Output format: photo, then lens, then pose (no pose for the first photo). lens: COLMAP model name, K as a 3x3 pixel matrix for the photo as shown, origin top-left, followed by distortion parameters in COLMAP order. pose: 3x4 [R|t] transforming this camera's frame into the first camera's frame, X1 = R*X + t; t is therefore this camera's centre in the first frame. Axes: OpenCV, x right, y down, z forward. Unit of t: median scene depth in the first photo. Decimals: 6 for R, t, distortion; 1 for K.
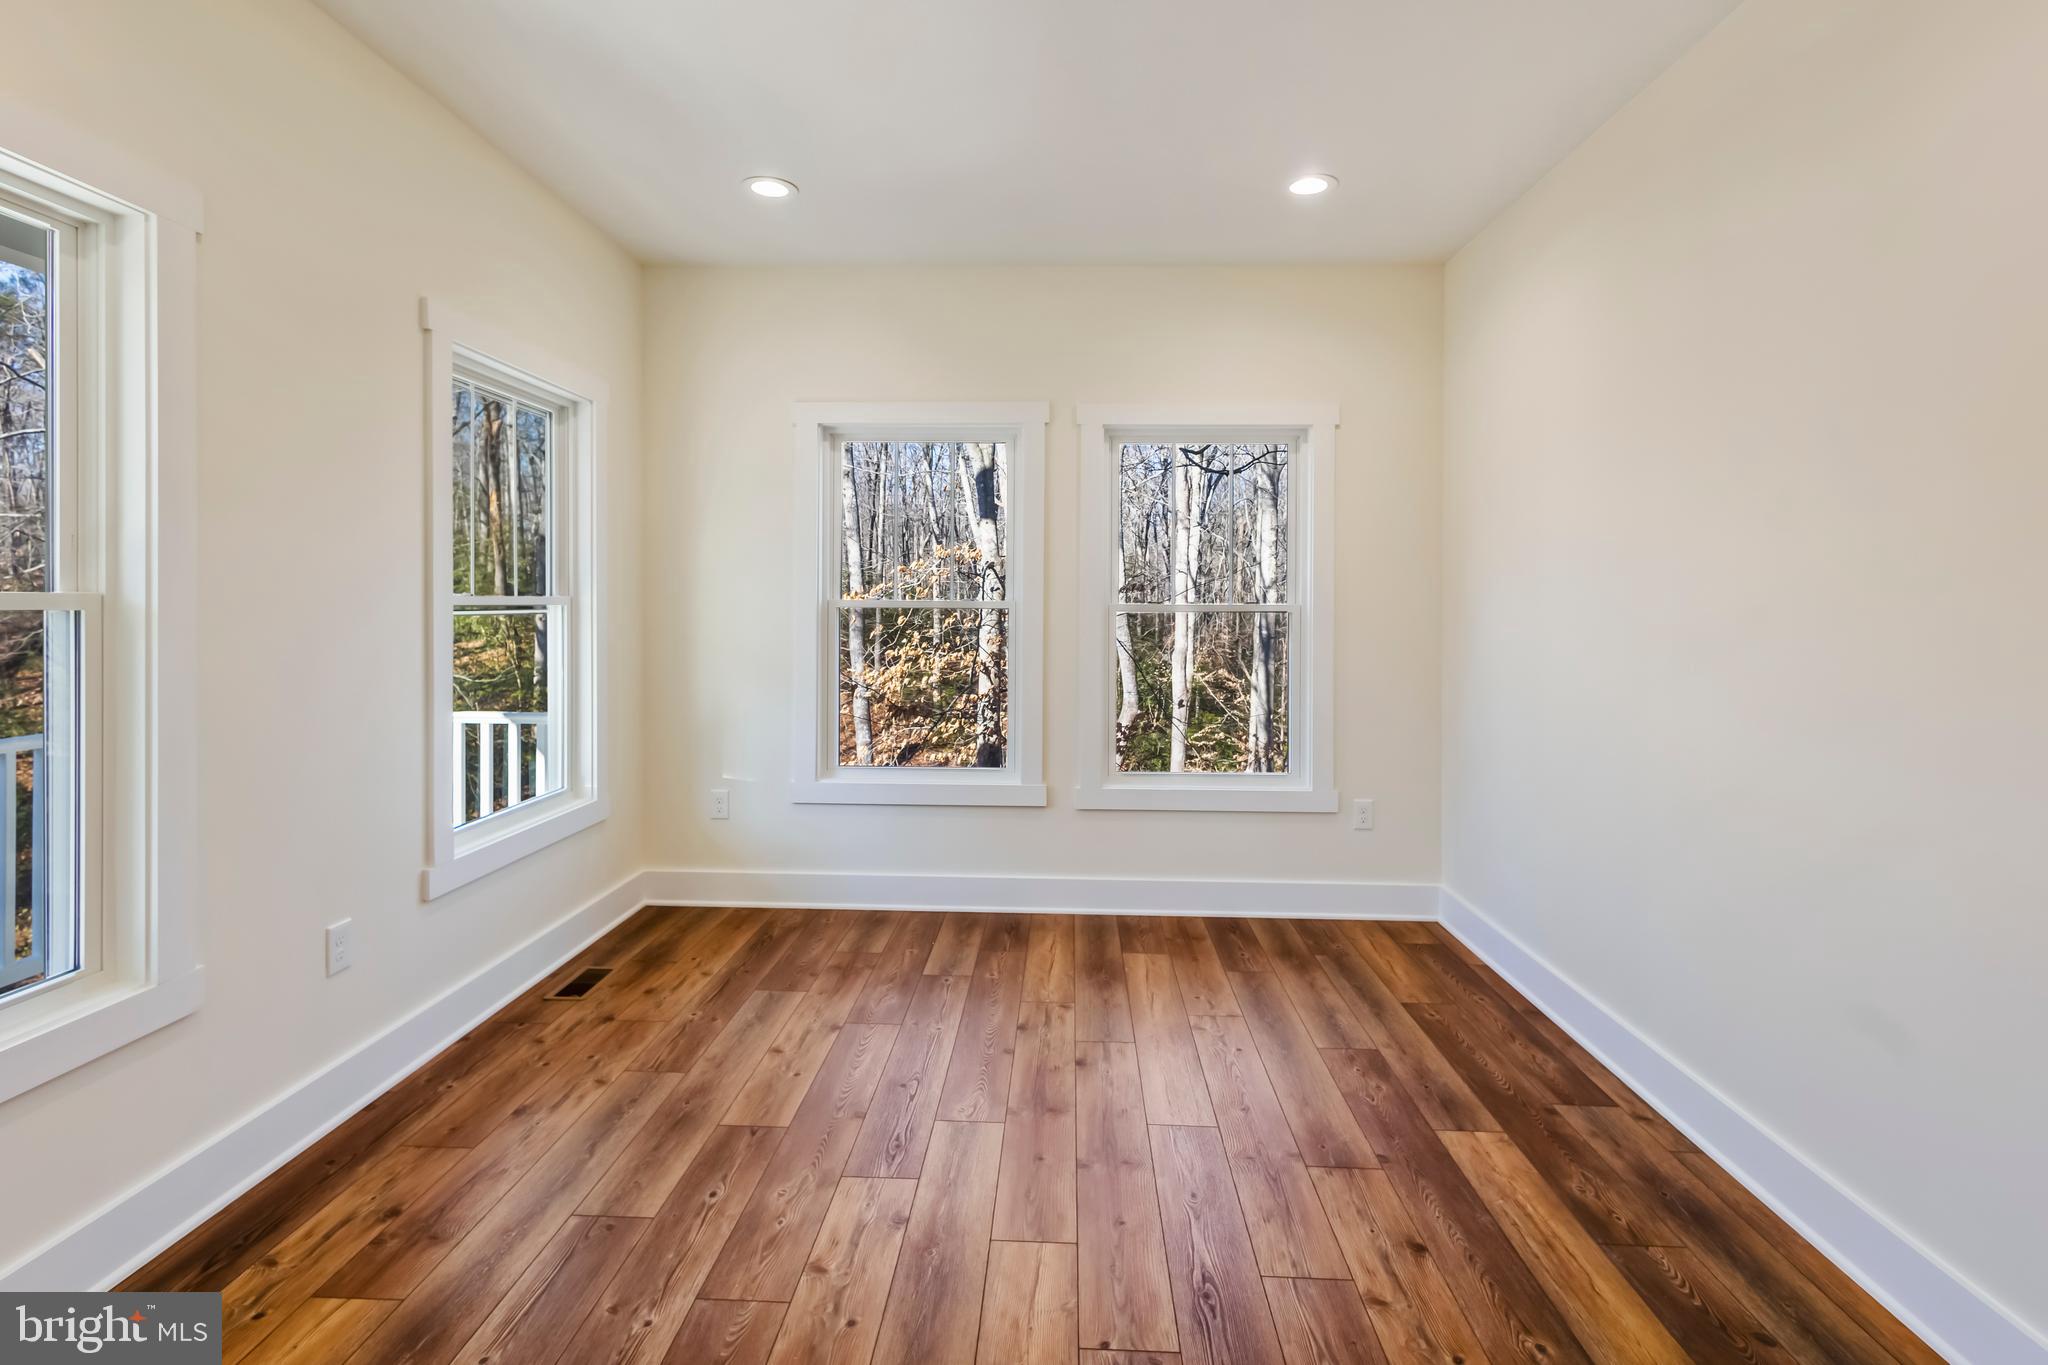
lens RADIAL K [[973.6, 0, 1020.4], [0, 973.6, 606.6], [0, 0, 1]] dist [-0.010170, -0.000008]
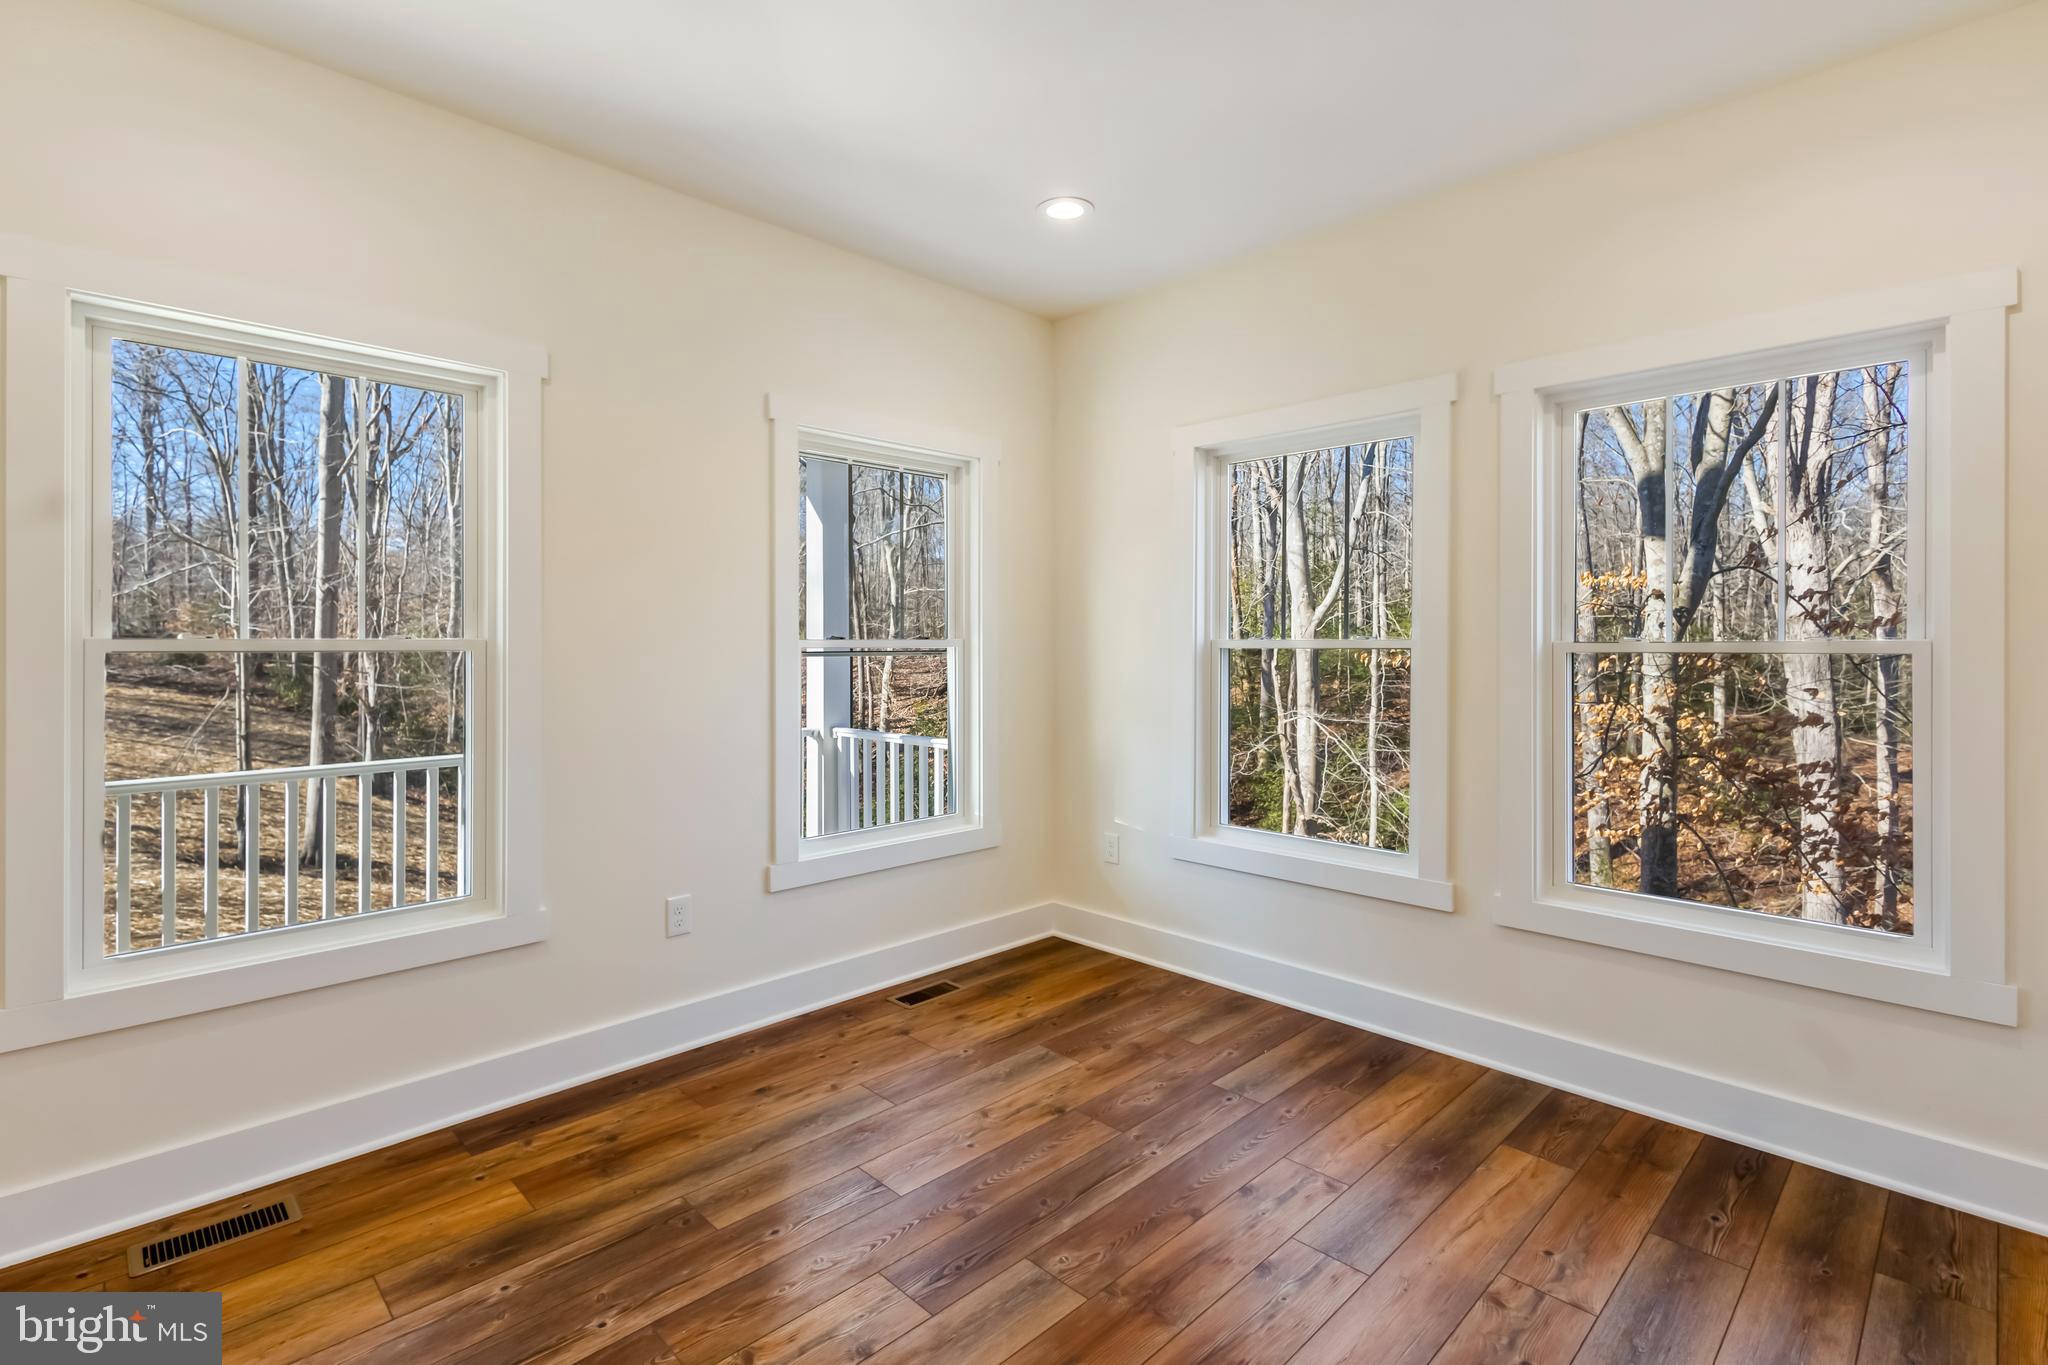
lens RADIAL K [[939.8, 0, 1000.5], [0, 939.8, 647.1], [0, 0, 1]] dist [-0.000726, 0.000022]
pose [[0.726055, -0.004431, -0.687622, 0.340149], [0.002572, 0.999990, -0.003727, 0.003019], [0.687631, 0.000938, 0.726059, 0.293872]]
